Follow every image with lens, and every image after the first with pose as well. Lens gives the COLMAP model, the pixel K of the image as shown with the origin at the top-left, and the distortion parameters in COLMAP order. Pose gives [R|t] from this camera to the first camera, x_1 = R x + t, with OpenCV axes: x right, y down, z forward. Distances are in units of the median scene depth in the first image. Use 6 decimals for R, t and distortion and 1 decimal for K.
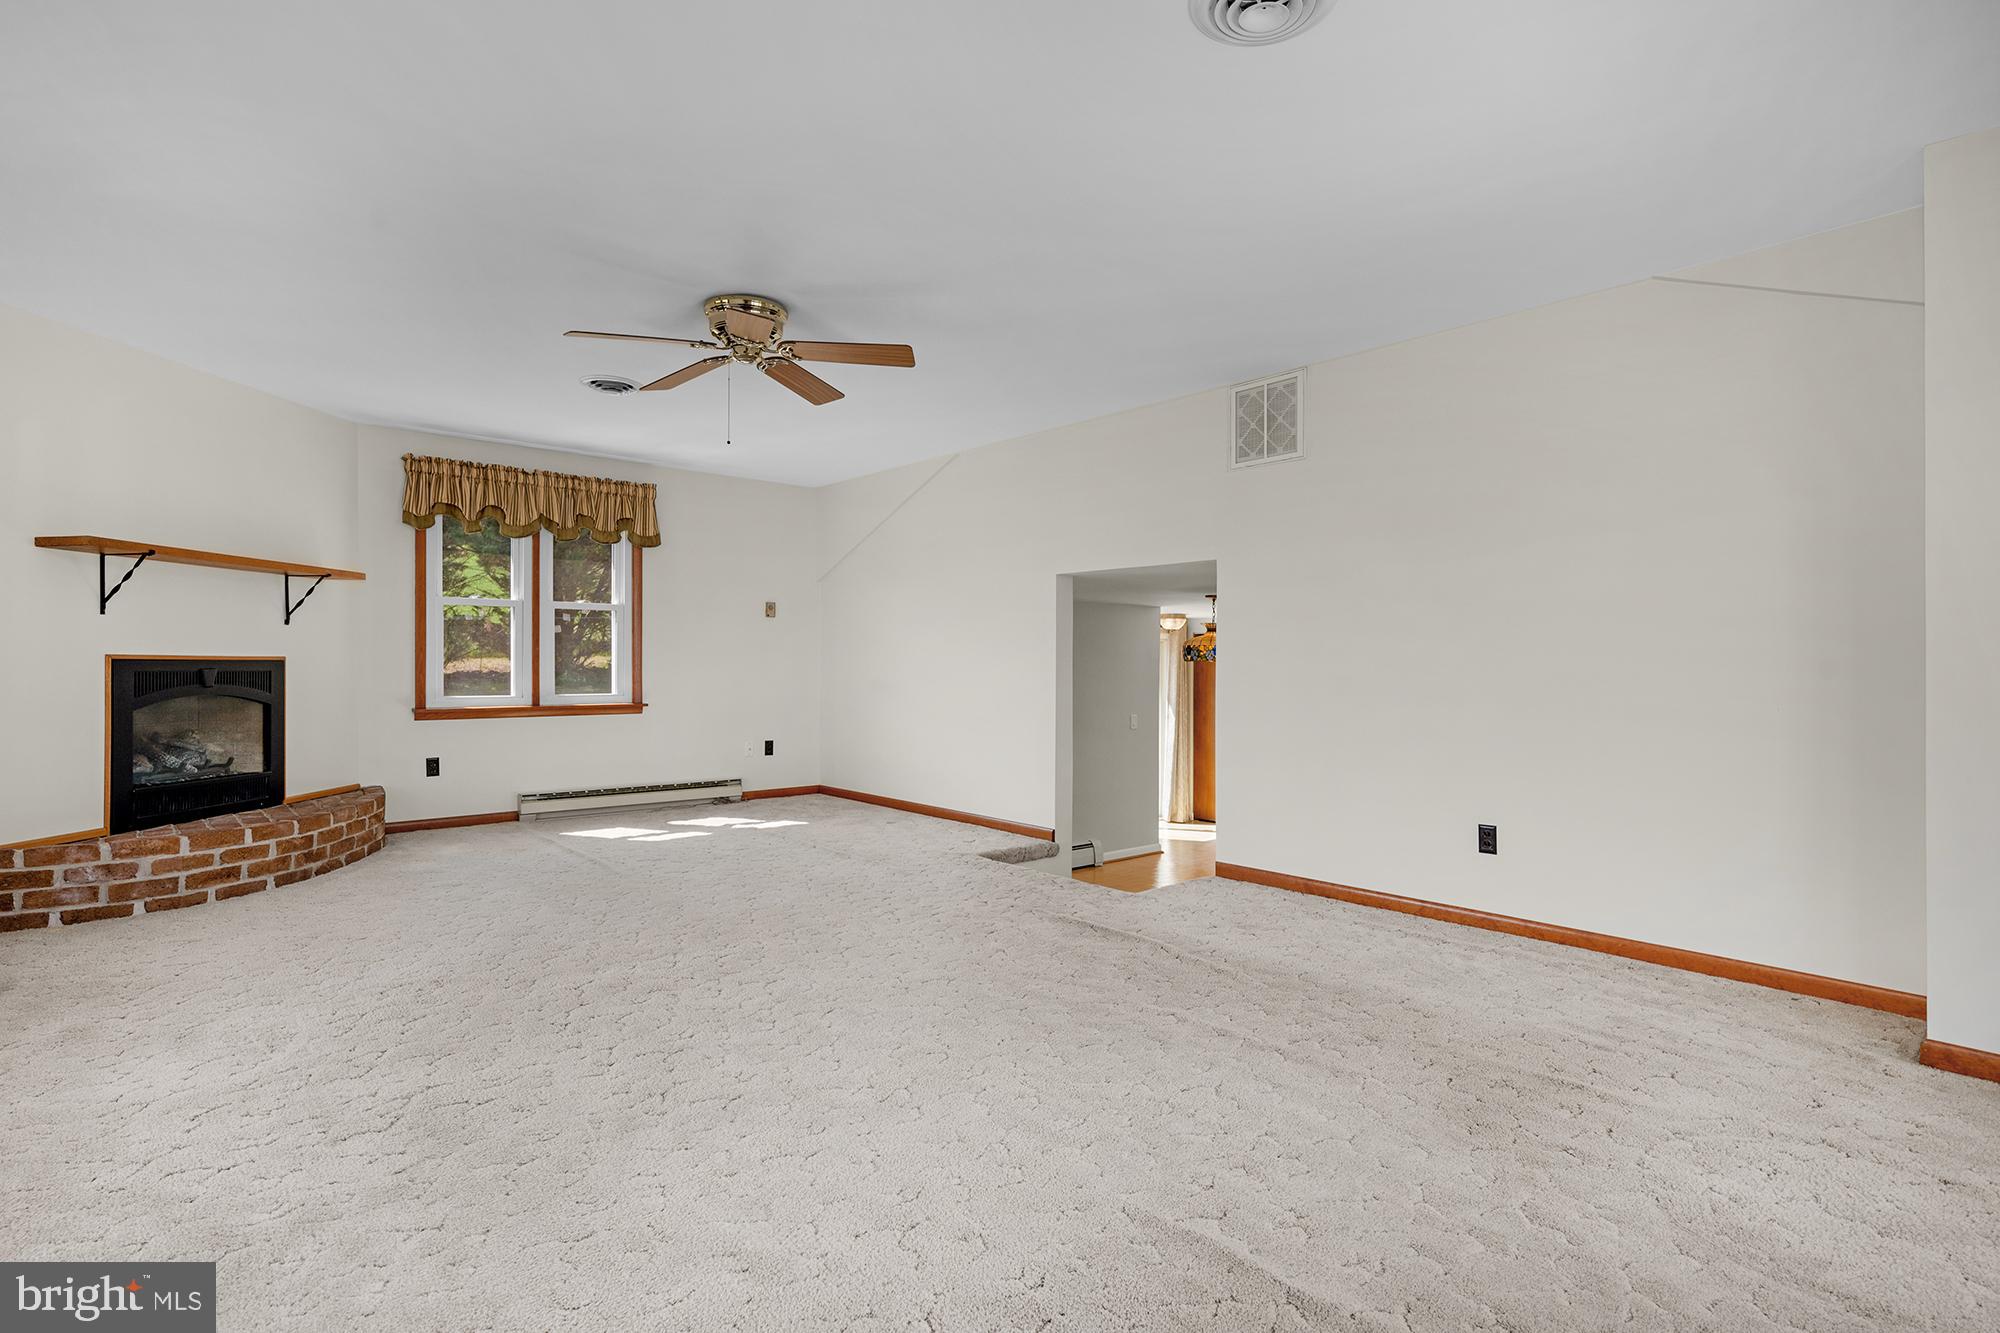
lens RADIAL K [[995.6, 0, 992.8], [0, 995.6, 658.3], [0, 0, 1]] dist [-0.004502, 0.002203]
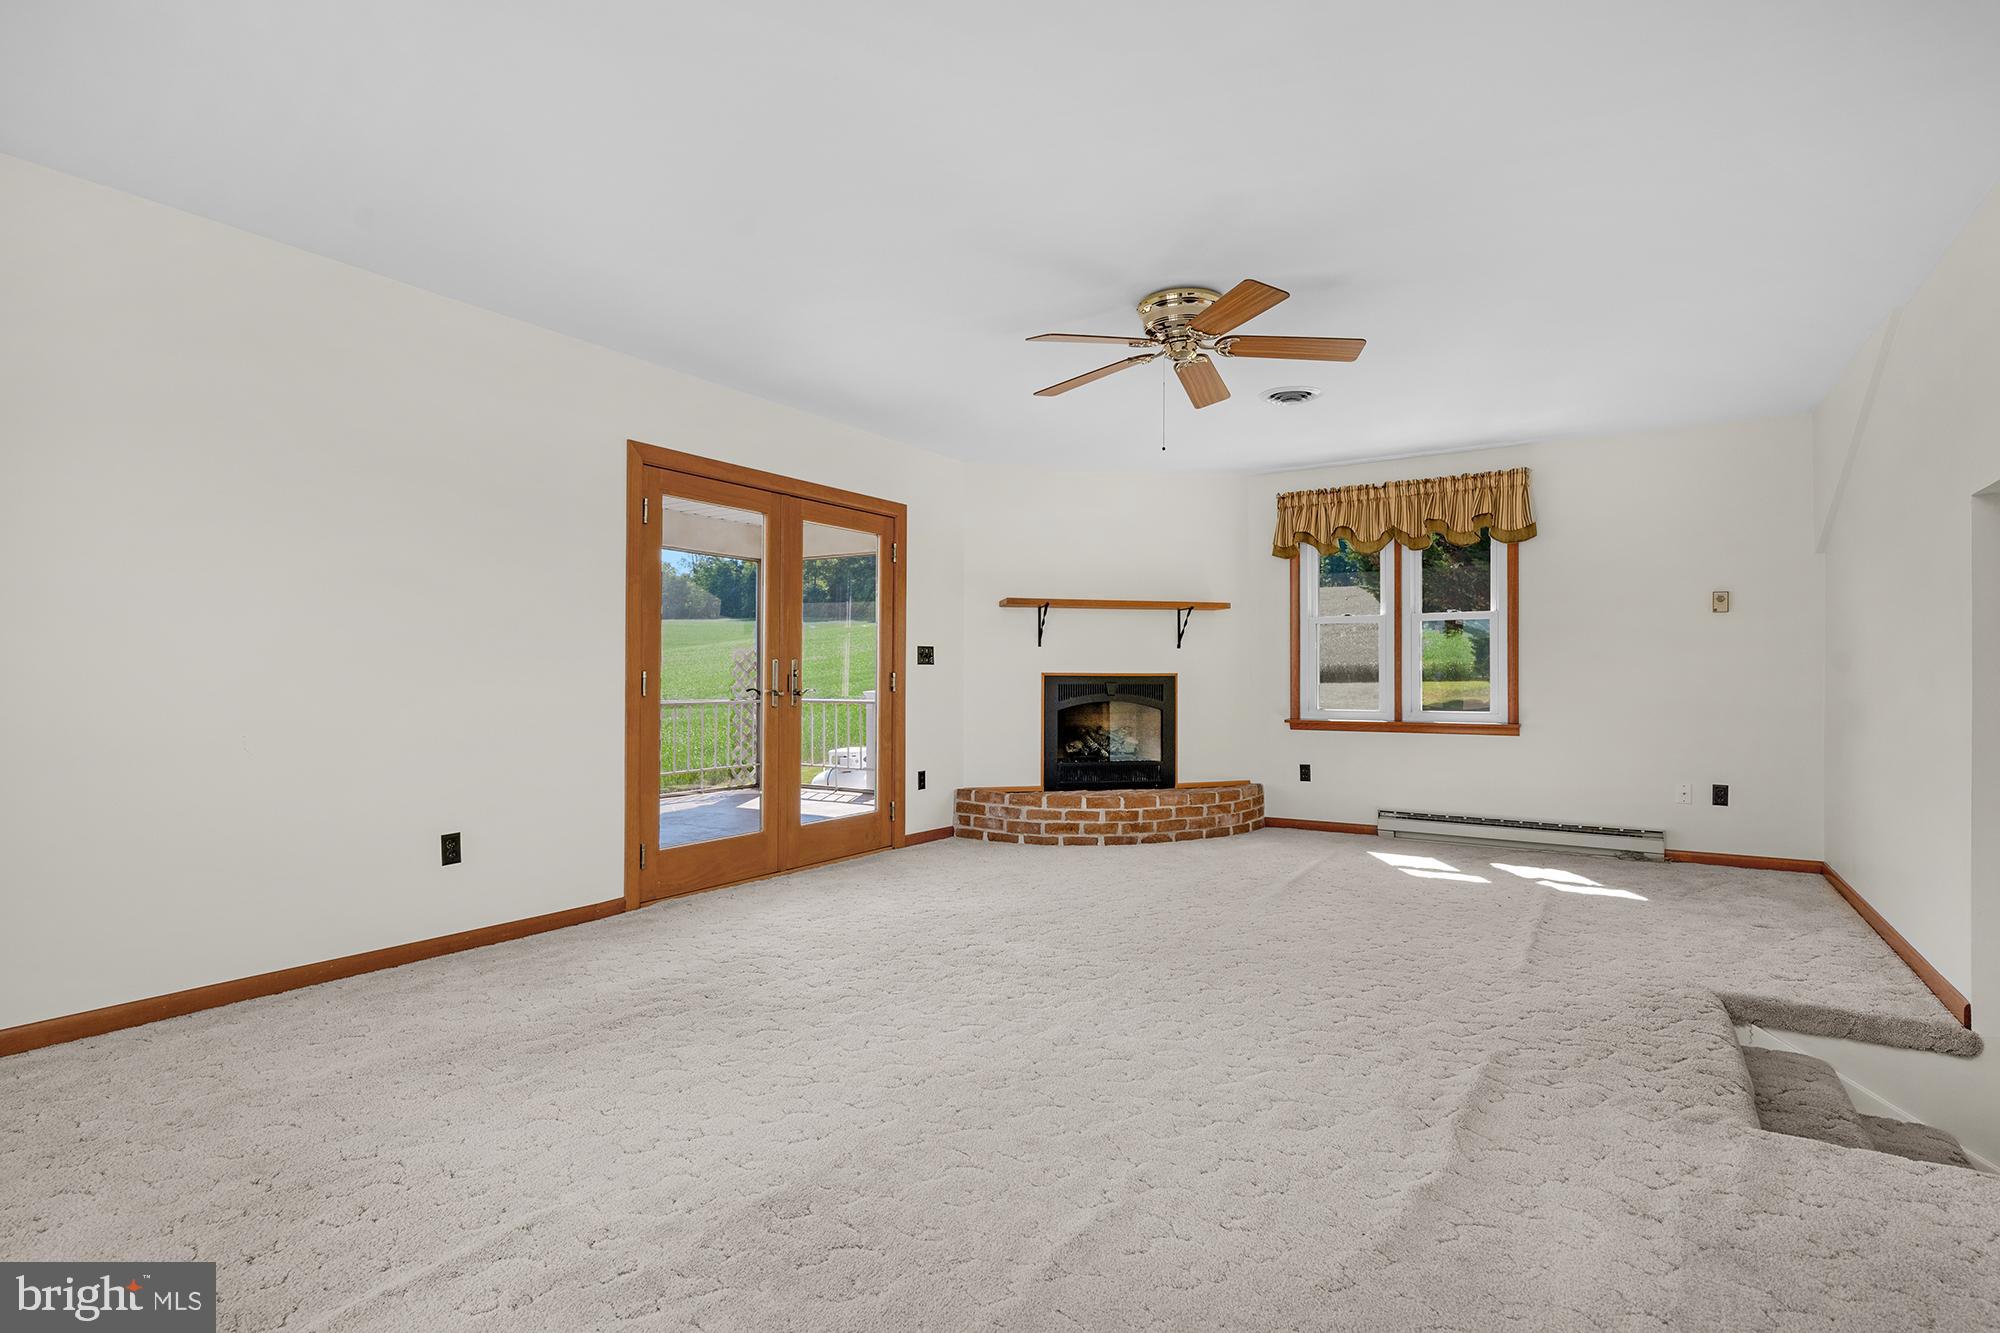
lens RADIAL K [[995.6, 0, 1002.2], [0, 995.6, 675.7], [0, 0, 1]] dist [-0.004502, 0.002203]
pose [[0.255297, -0.006613, -0.966840, 0.507835], [0.006304, 0.999967, -0.005175, 0.006745], [0.966842, -0.004774, 0.255330, 0.483056]]
